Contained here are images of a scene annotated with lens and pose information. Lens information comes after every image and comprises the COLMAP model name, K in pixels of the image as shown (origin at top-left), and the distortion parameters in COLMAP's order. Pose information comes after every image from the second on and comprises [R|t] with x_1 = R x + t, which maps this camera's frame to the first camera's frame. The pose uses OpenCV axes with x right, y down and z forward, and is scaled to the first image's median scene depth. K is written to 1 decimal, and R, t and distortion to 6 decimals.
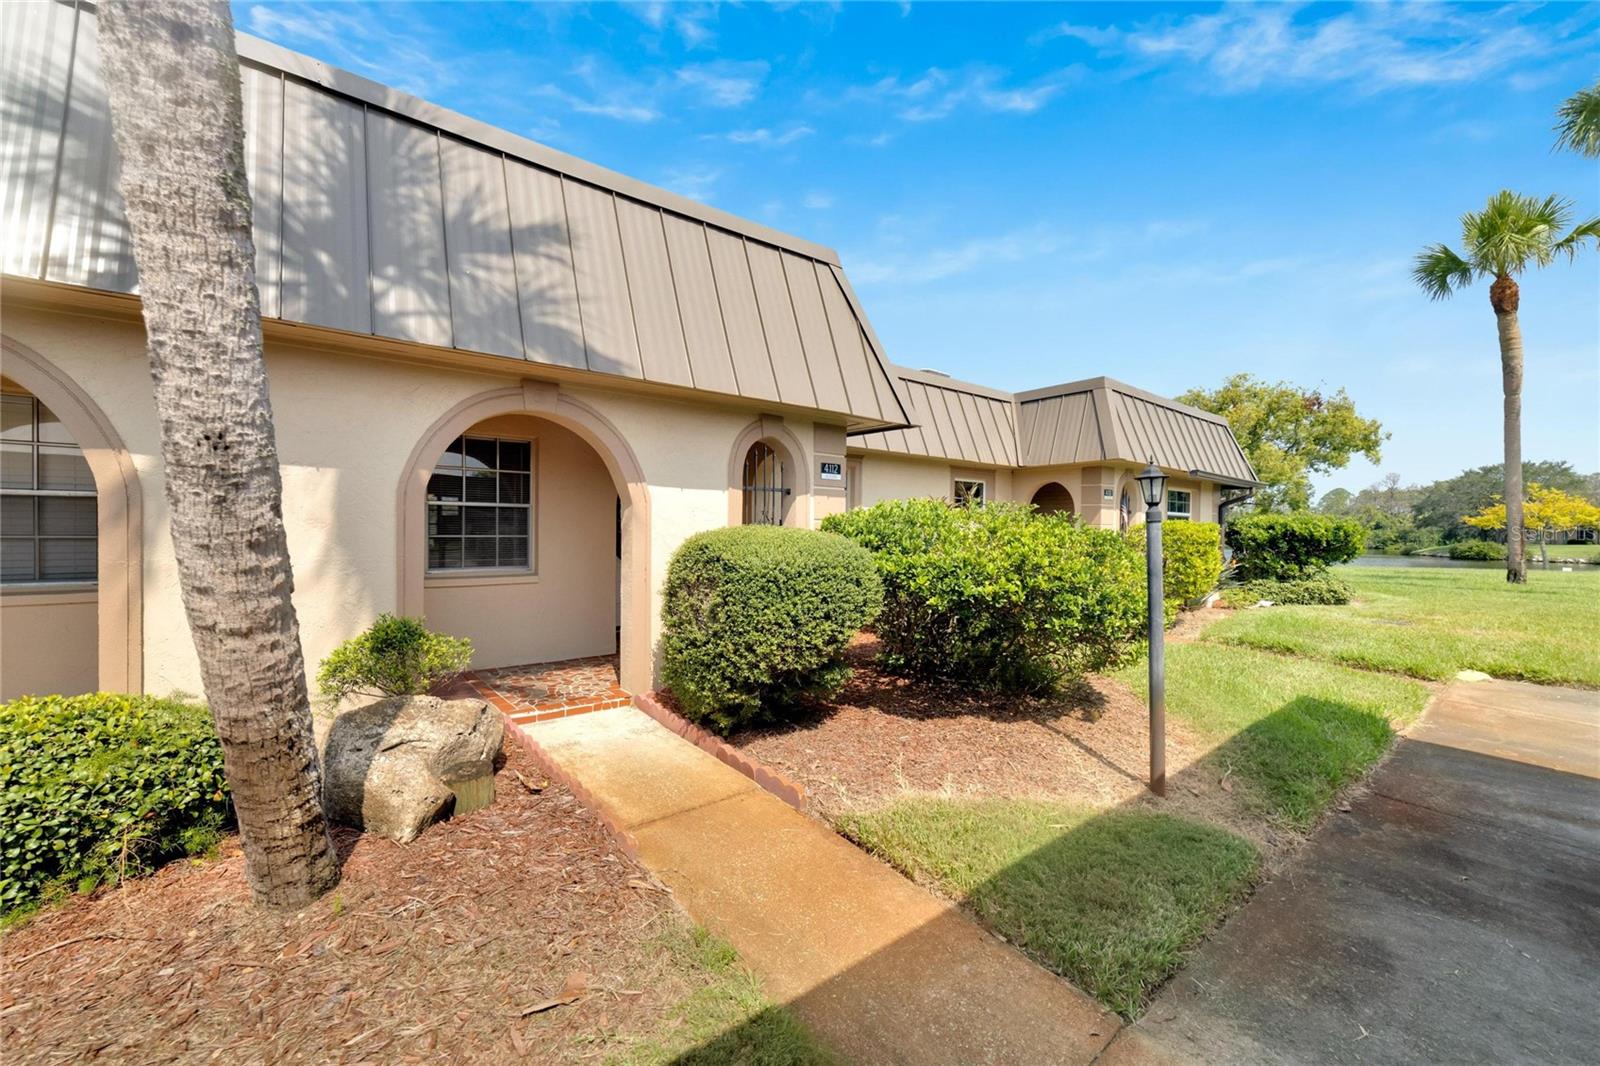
lens RADIAL K [[636.5, 0, 794.6], [0, 636.5, 536.0], [0, 0, 1]] dist [-0.003357, 0.001076]
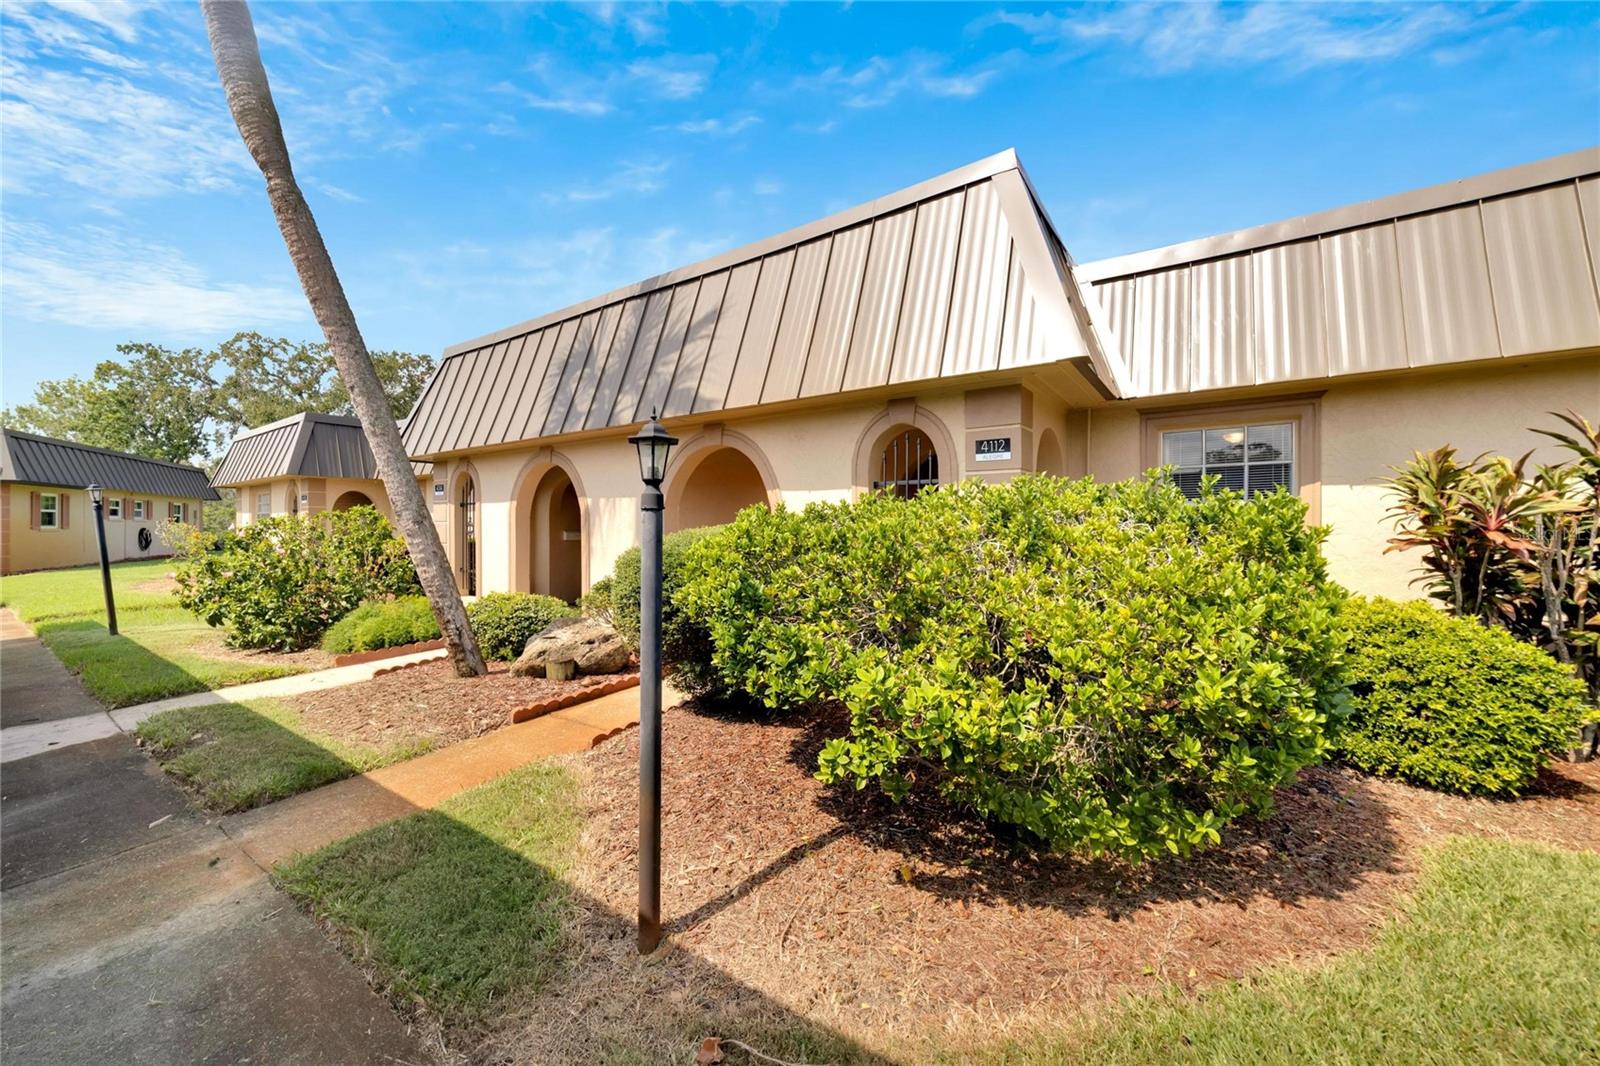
lens RADIAL K [[636.5, 0, 783.2], [0, 636.5, 538.4], [0, 0, 1]] dist [-0.003357, 0.001076]
pose [[0.247541, 0.003801, -0.968870, 0.967326], [-0.007347, 0.999971, 0.002046, 0.004452], [0.968850, 0.006612, 0.247562, 0.778450]]
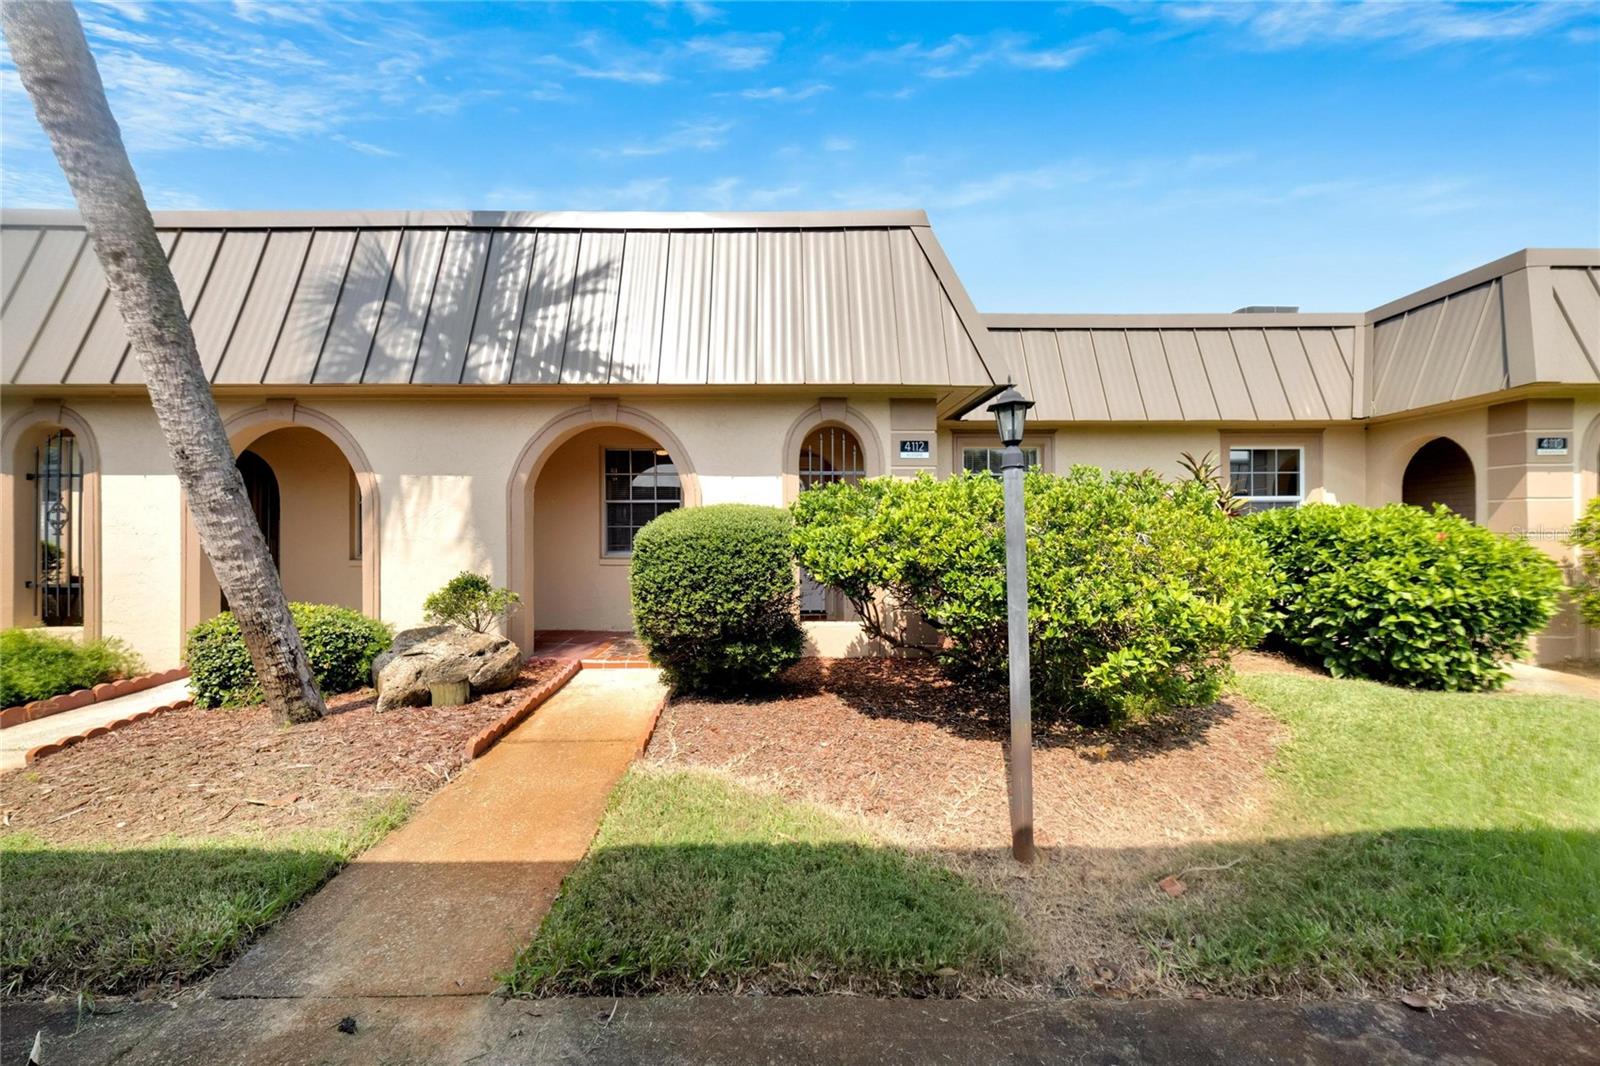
lens RADIAL K [[636.5, 0, 795.2], [0, 636.5, 535.8], [0, 0, 1]] dist [-0.003357, 0.001076]
pose [[0.787516, -0.014282, -0.616129, 0.650721], [0.004195, 0.999833, -0.017814, 0.052248], [0.616280, 0.011444, 0.787444, 0.237477]]
